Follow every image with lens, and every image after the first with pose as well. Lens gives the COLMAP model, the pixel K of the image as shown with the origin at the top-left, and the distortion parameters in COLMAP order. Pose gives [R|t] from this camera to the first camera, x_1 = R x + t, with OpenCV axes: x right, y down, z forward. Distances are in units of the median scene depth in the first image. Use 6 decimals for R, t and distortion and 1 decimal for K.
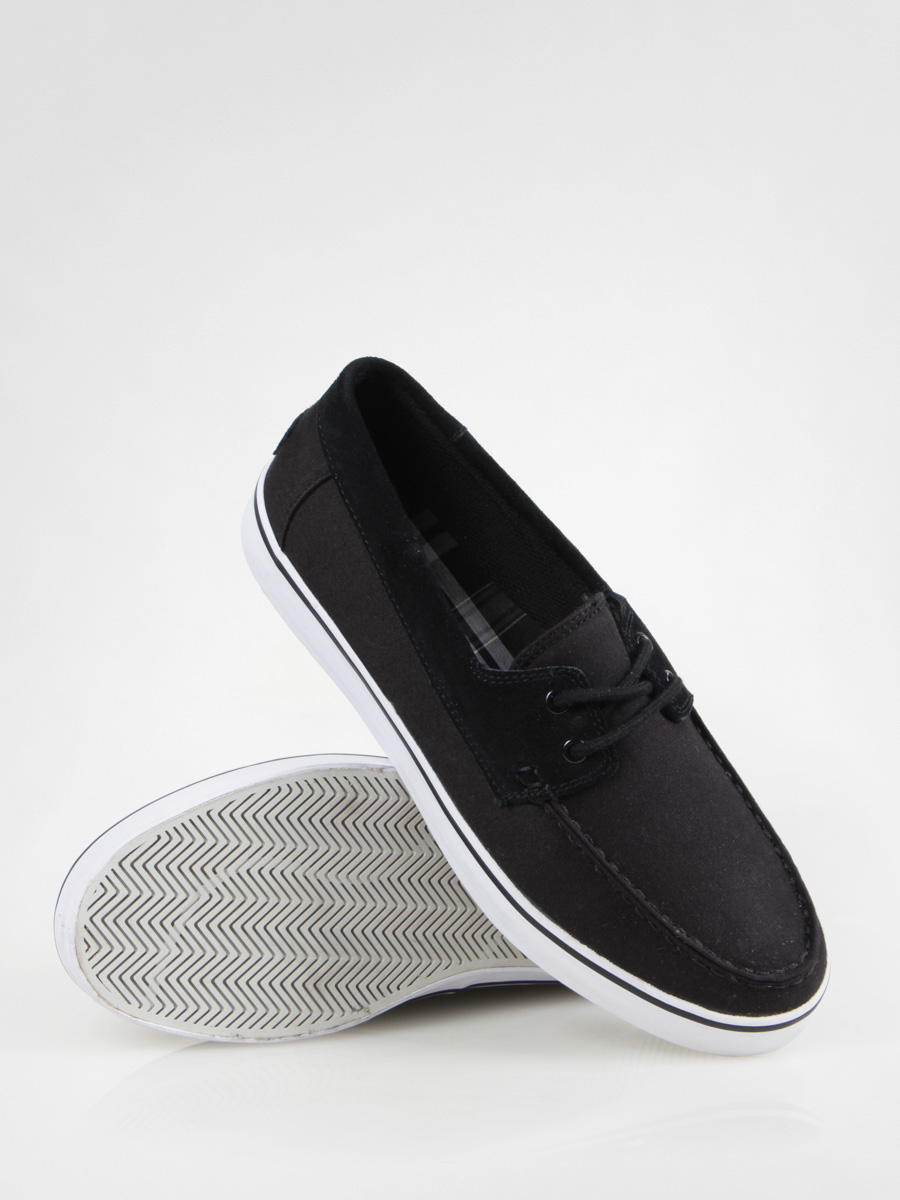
lens RADIAL K [[1850.8, 0, 451.1], [0, 1850.8, 592.6], [0, 0, 1]] dist [0.074749, 0.000000]
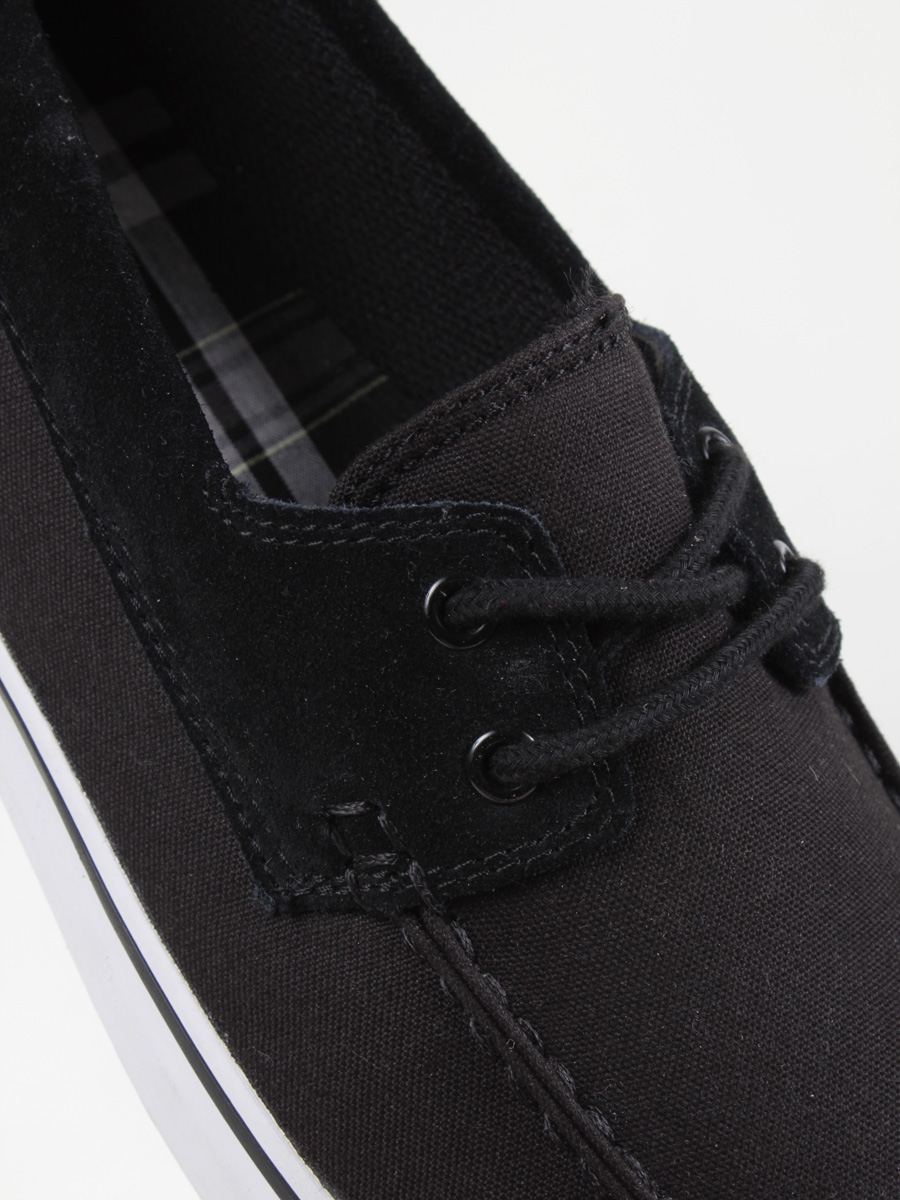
lens RADIAL K [[1850.8, 0, 451.7], [0, 1850.8, 602.2], [0, 0, 1]] dist [0.074749, 0.000000]
pose [[0.995191, 0.063217, 0.074830, 0.030862], [-0.066340, 0.996994, 0.040015, 0.044101], [-0.072075, -0.044787, 0.996393, 0.671028]]
